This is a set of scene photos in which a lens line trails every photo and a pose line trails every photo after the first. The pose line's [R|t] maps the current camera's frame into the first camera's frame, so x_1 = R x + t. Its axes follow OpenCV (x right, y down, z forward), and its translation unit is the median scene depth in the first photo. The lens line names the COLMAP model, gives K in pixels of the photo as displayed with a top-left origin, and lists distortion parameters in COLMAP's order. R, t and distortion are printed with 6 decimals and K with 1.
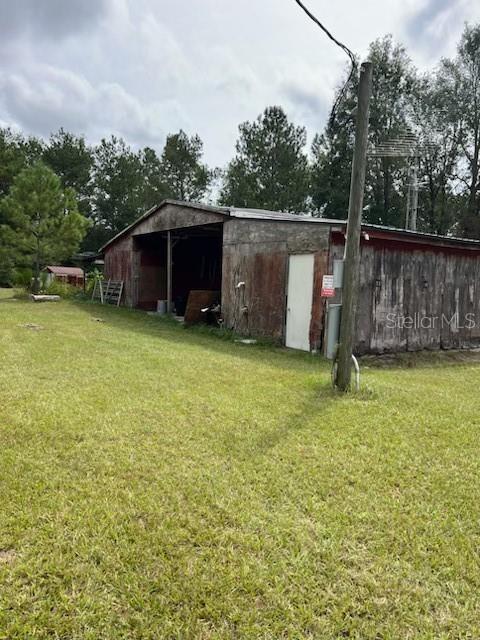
lens RADIAL K [[471.9, 0, 239.9], [0, 471.9, 319.9], [0, 0, 1]] dist [0.023707, -0.040044]
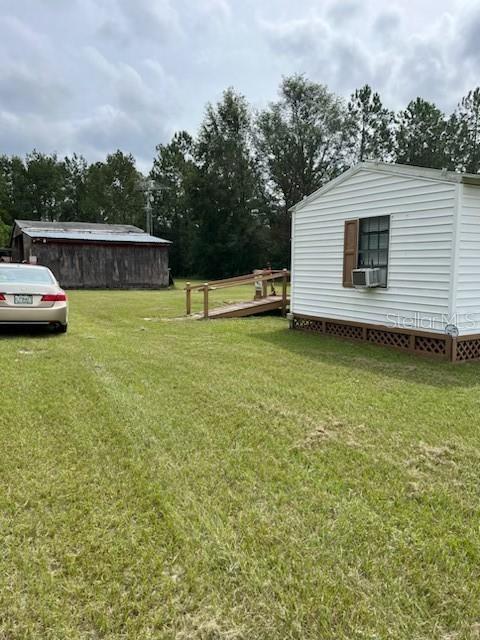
lens RADIAL K [[471.9, 0, 240.1], [0, 471.9, 319.7], [0, 0, 1]] dist [0.023707, -0.040044]
pose [[0.998520, -0.023883, -0.048860, 0.283090], [0.024916, 0.999476, 0.020650, 0.044444], [0.048342, -0.021837, 0.998592, -0.302583]]
